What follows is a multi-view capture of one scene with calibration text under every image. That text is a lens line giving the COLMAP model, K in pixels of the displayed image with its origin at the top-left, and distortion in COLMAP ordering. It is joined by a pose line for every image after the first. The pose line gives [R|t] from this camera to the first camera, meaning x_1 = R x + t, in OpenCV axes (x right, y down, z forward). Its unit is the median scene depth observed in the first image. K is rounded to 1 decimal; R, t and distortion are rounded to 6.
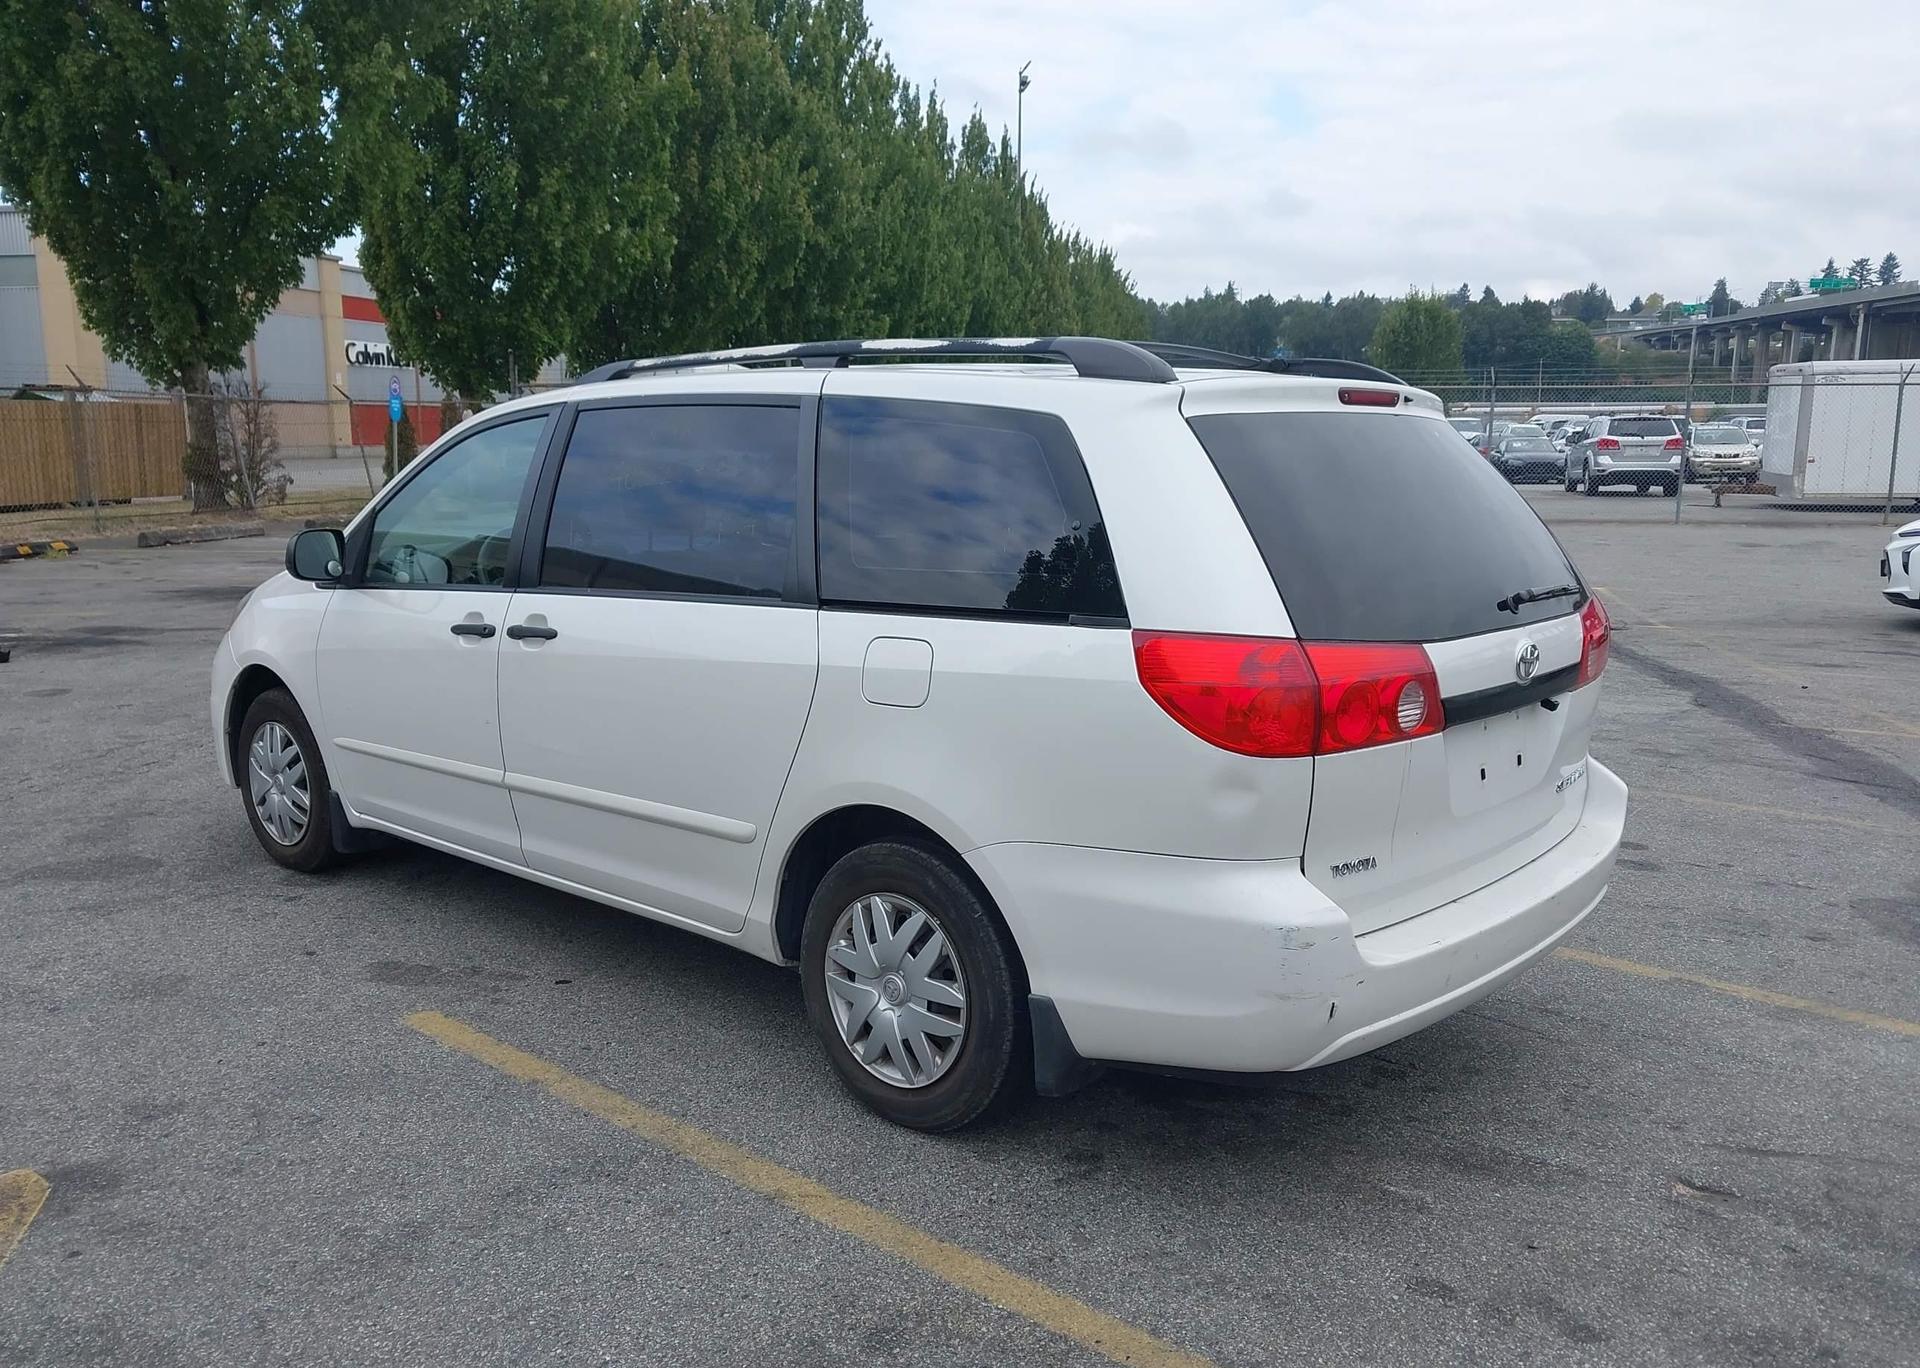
lens RADIAL K [[1510.7, 0, 954.4], [0, 1510.7, 720.8], [0, 0, 1]] dist [-0.001202, 0.002653]
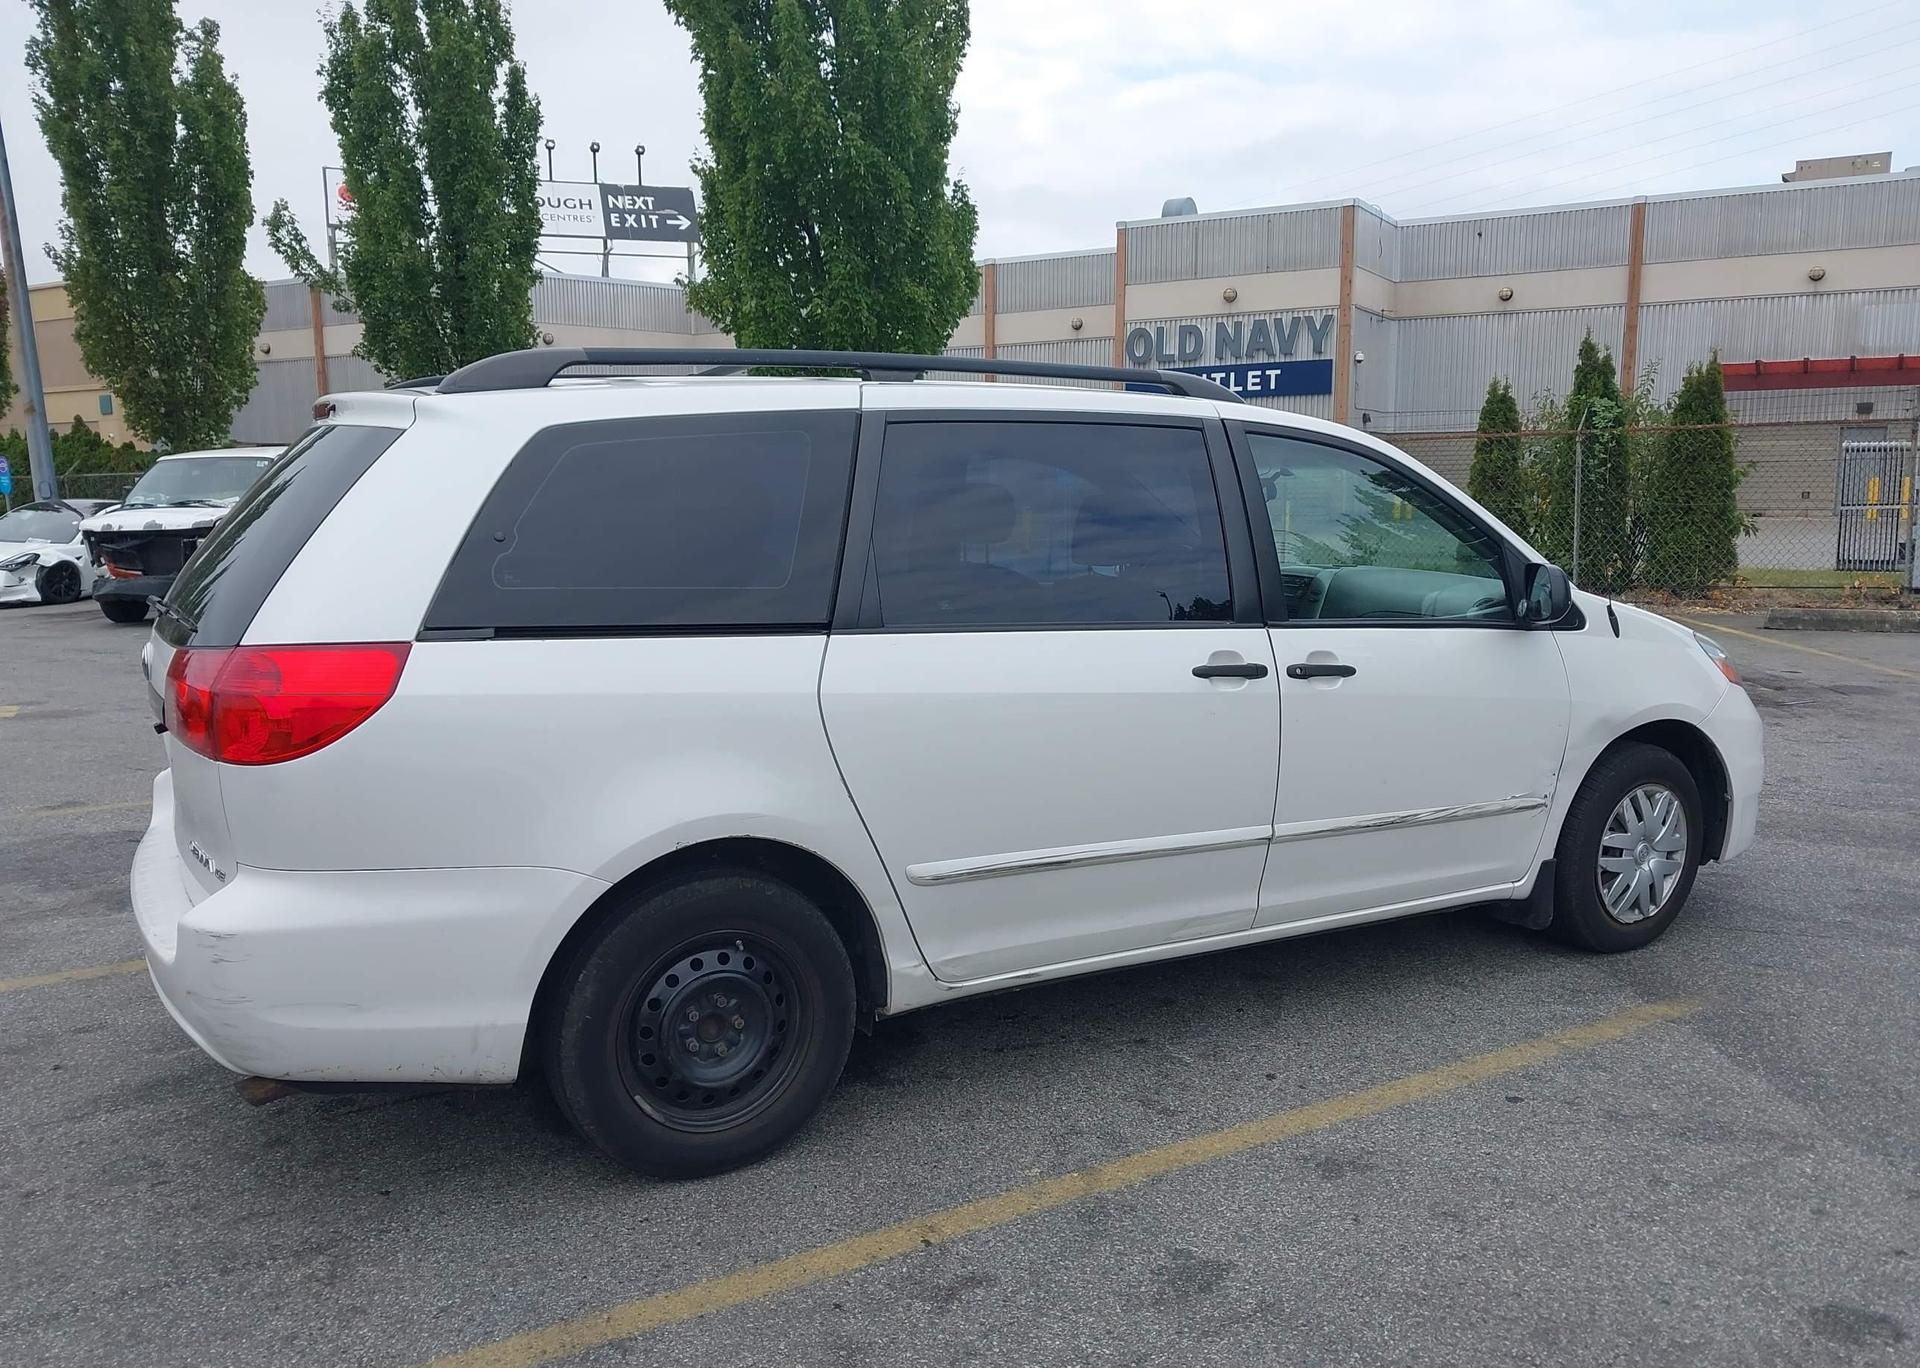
lens RADIAL K [[1508.6, 0, 953.2], [0, 1508.6, 717.1], [0, 0, 1]] dist [0.006649, -0.002781]
pose [[-0.328309, 0.144654, -0.933429, 0.720865], [-0.169281, 0.963195, 0.208806, -0.193243], [0.929278, 0.226564, -0.291738, 1.120651]]
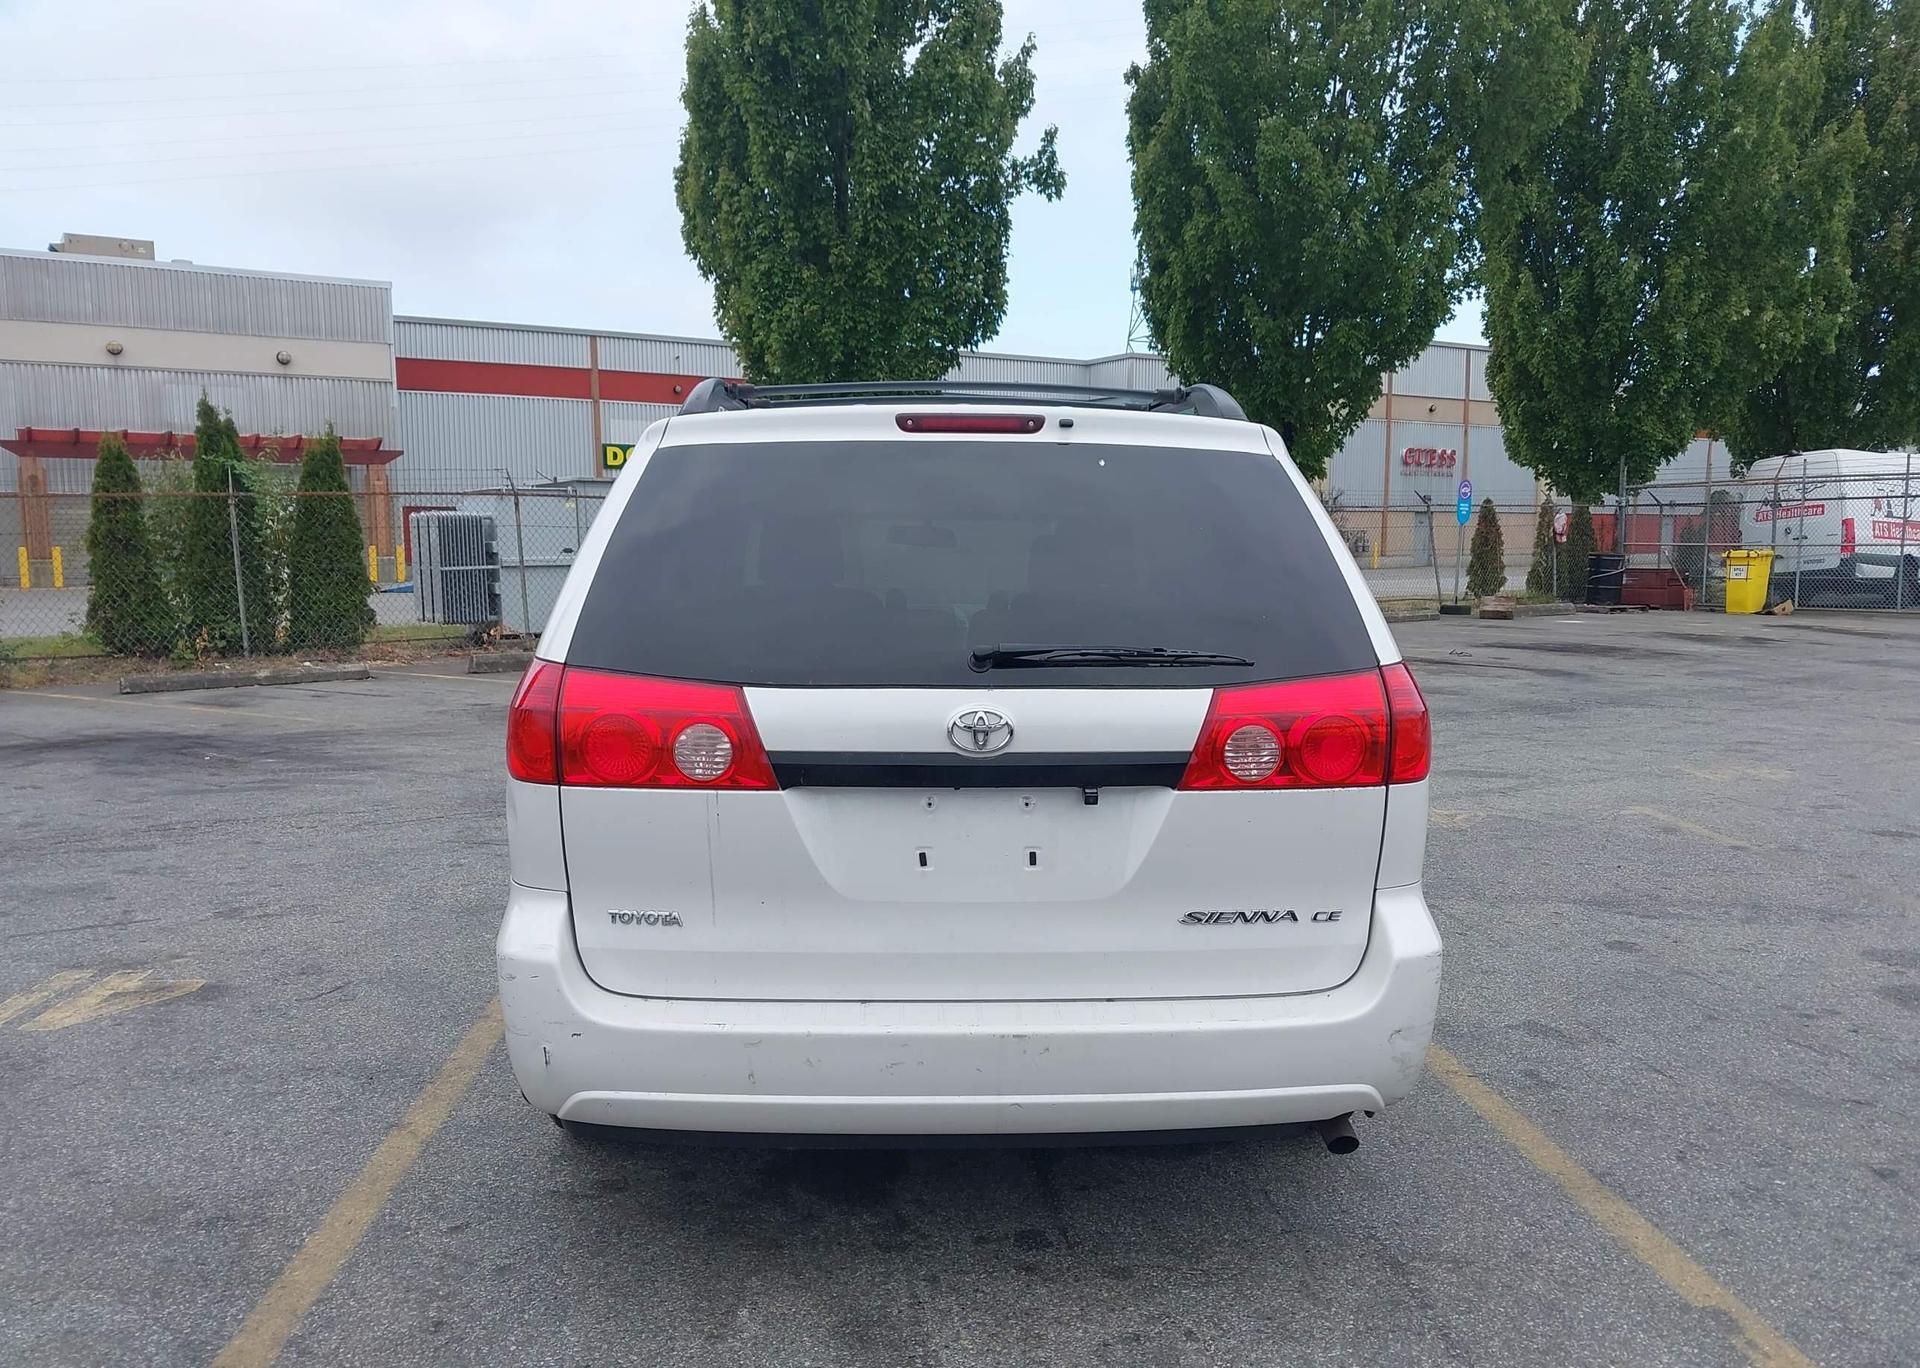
lens RADIAL K [[1514.1, 0, 957.9], [0, 1514.1, 715.0], [0, 0, 1]] dist [0.007678, -0.010957]
pose [[0.701301, 0.075043, -0.708904, 0.576495], [-0.129096, 0.991371, -0.022768, -0.017331], [0.701078, 0.107484, 0.704937, 0.255772]]
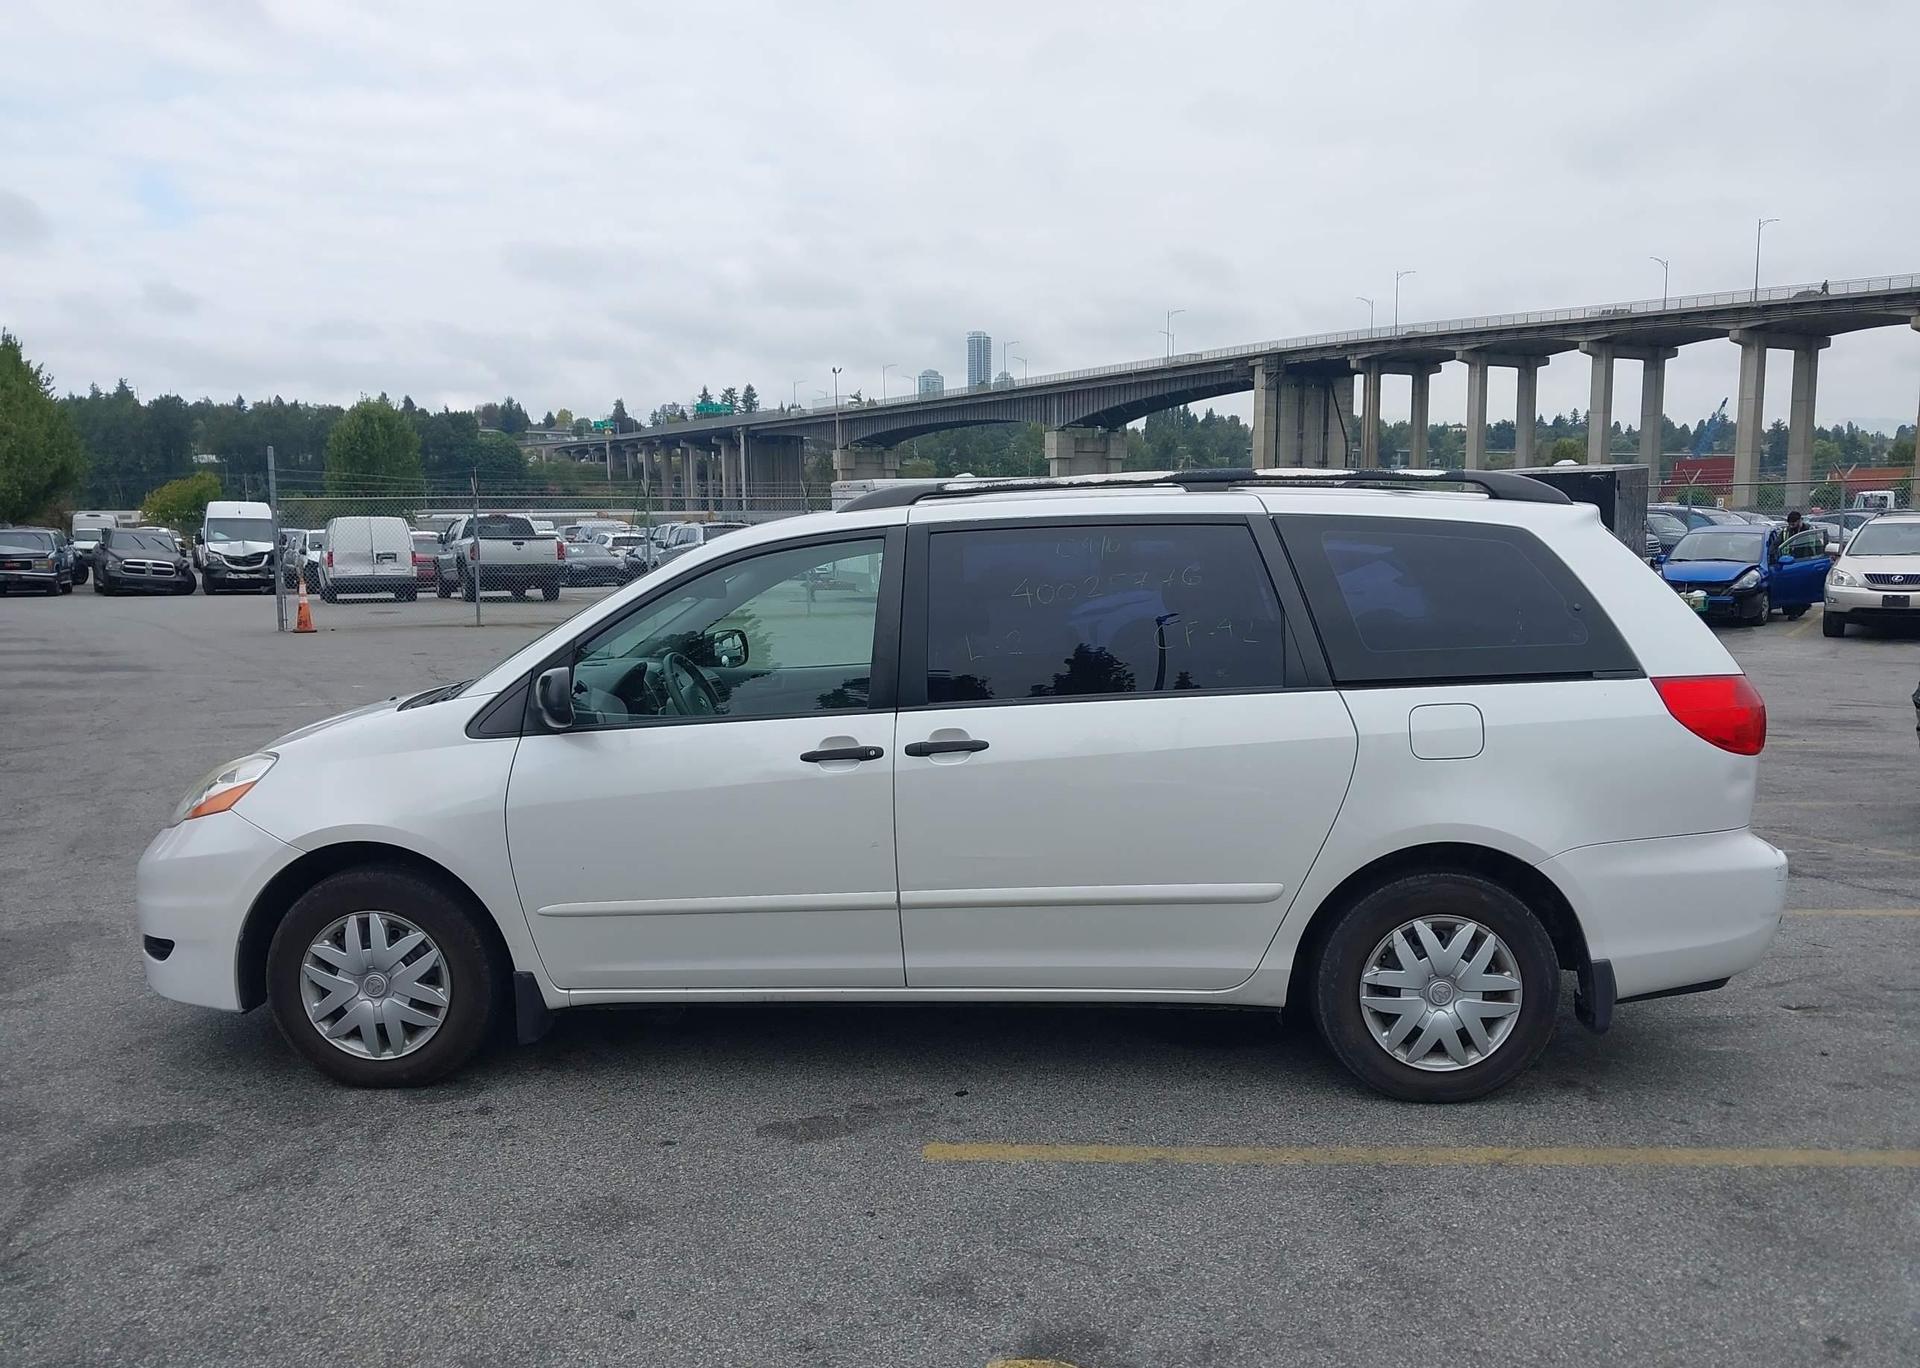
lens RADIAL K [[1497.2, 0, 952.3], [0, 1497.2, 741.0], [0, 0, 1]] dist [0.027878, -0.041427]
pose [[0.785912, -0.096684, 0.610733, -0.684837], [0.130068, 0.991450, -0.010421, -0.040247], [-0.604503, 0.087627, 0.791768, 0.158631]]
